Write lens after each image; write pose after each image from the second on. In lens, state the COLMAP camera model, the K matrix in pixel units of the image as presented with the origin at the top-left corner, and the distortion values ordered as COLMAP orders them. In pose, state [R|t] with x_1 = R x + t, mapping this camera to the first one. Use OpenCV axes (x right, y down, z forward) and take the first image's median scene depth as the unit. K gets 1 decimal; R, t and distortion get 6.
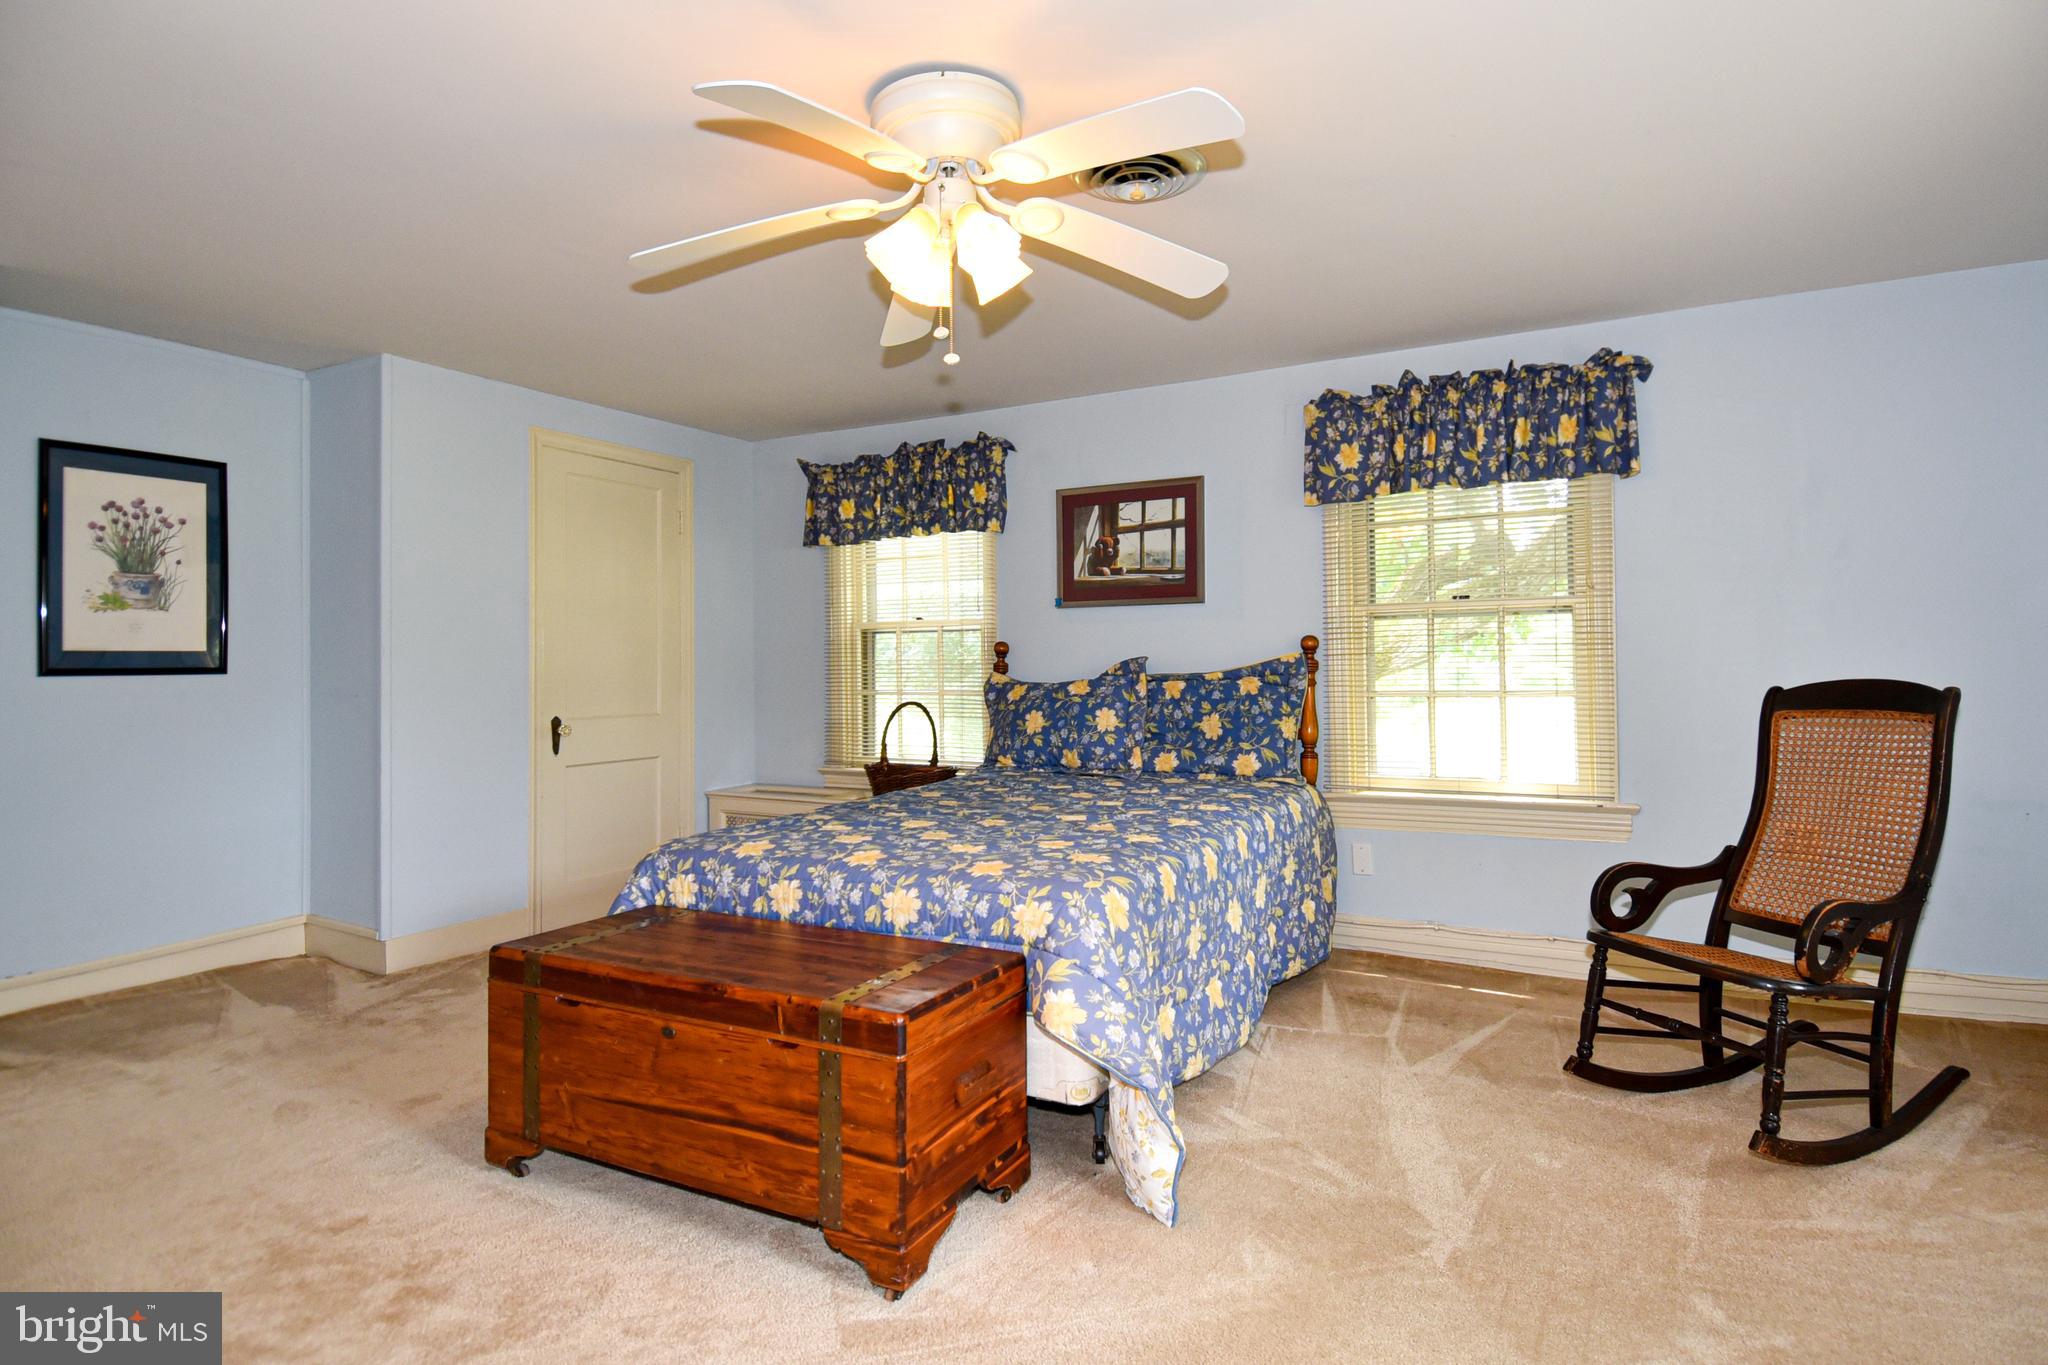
lens RADIAL K [[1077.9, 0, 1059.7], [0, 1077.9, 675.7], [0, 0, 1]] dist [0.062123, -0.058054]
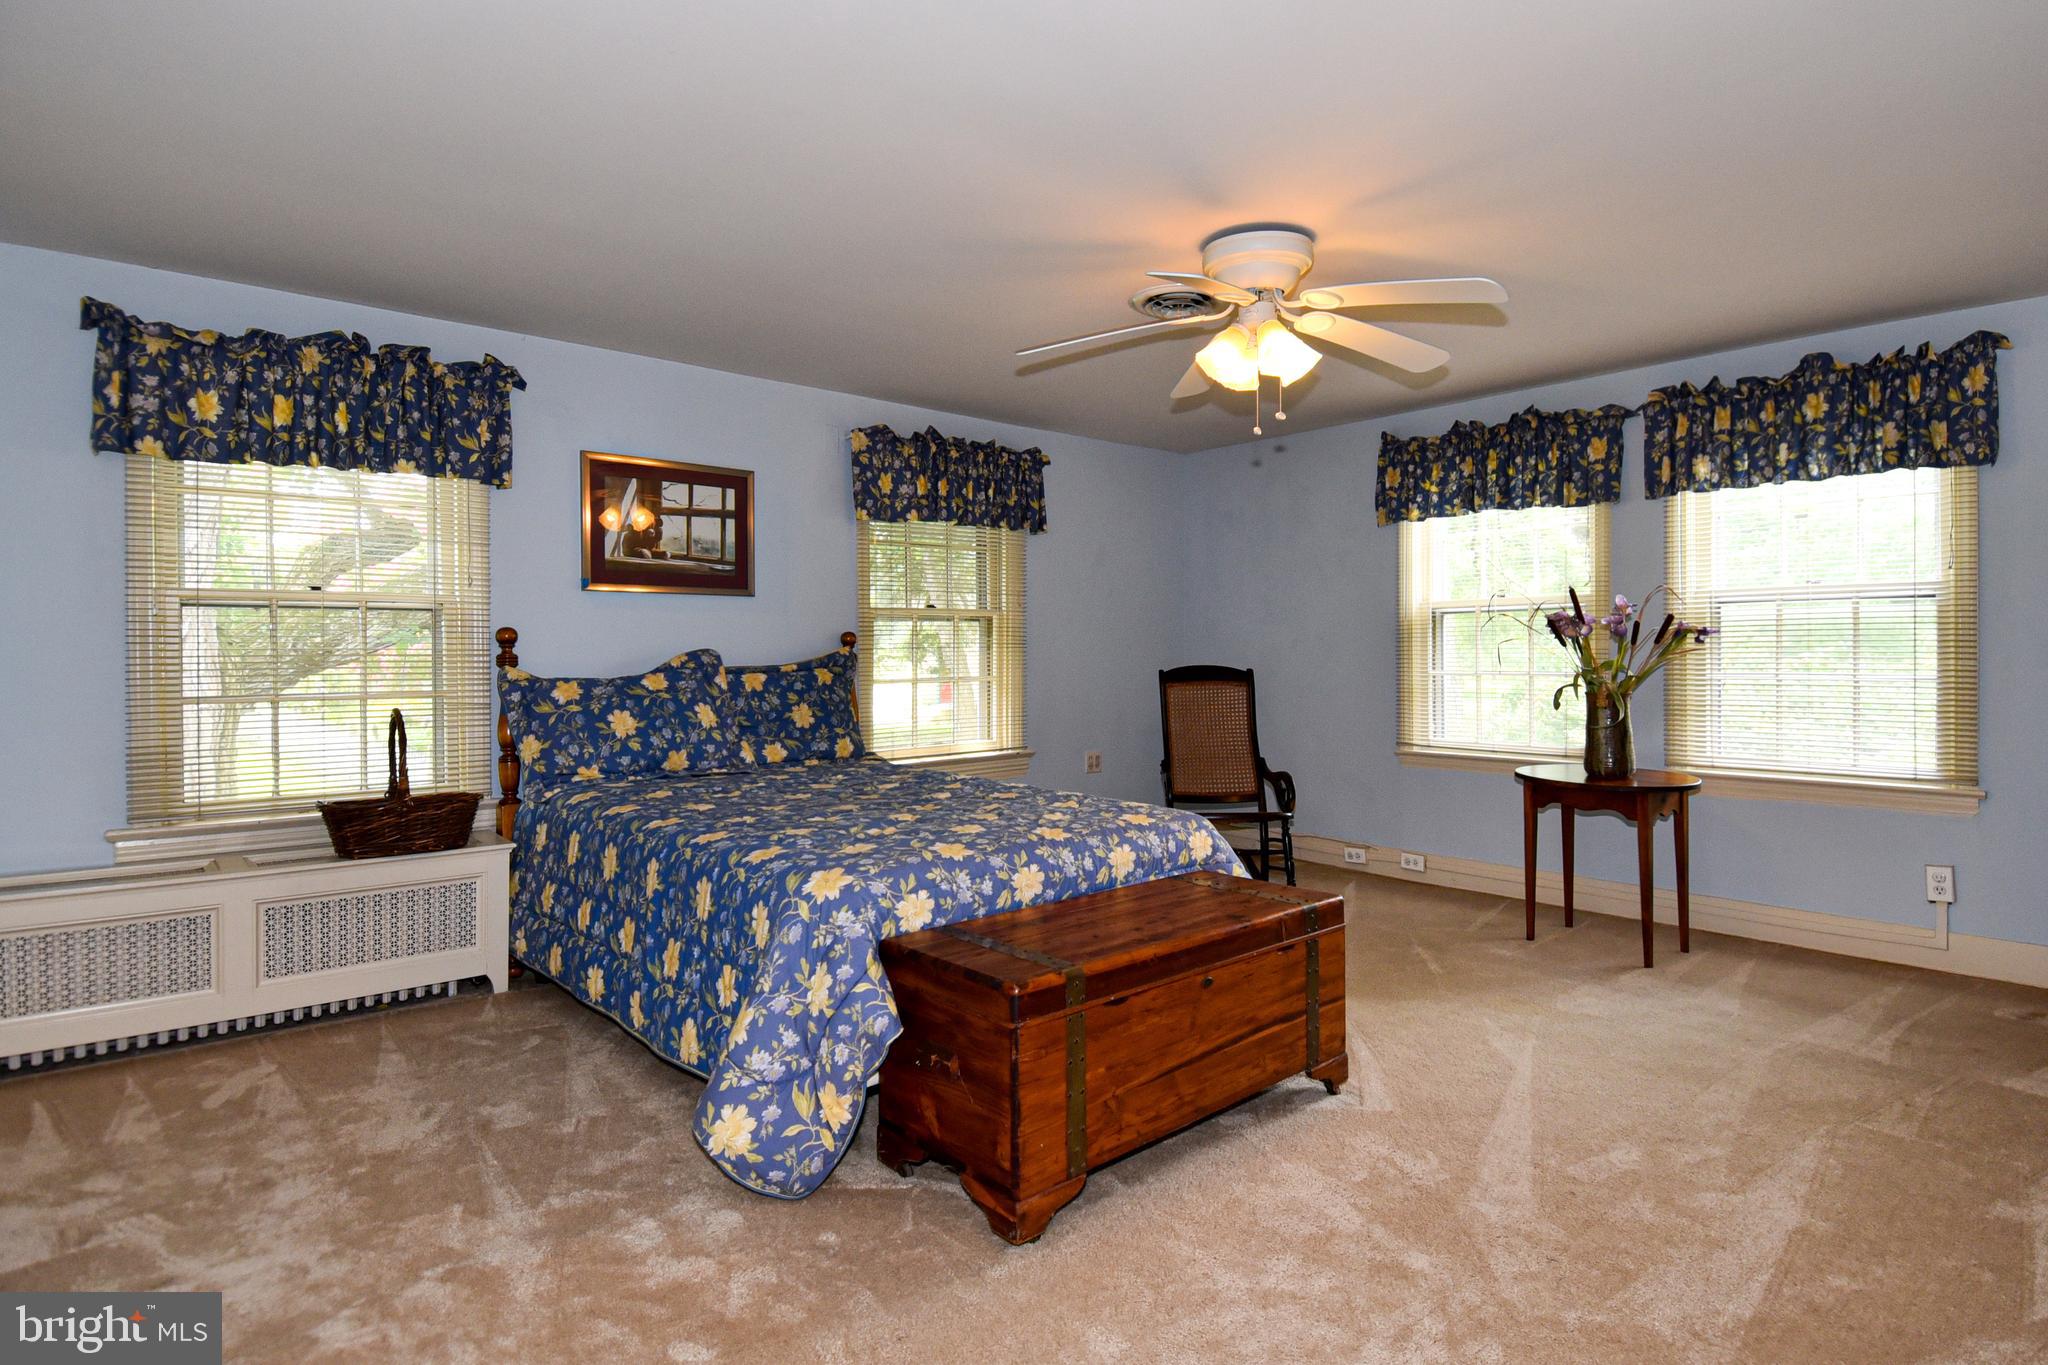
lens RADIAL K [[1077.9, 0, 1059.7], [0, 1077.9, 675.7], [0, 0, 1]] dist [0.062123, -0.058054]
pose [[0.333998, -0.013161, 0.942482, -0.747664], [0.009712, 0.999897, 0.010521, -0.000778], [-0.942524, 0.005640, 0.334092, 0.394790]]
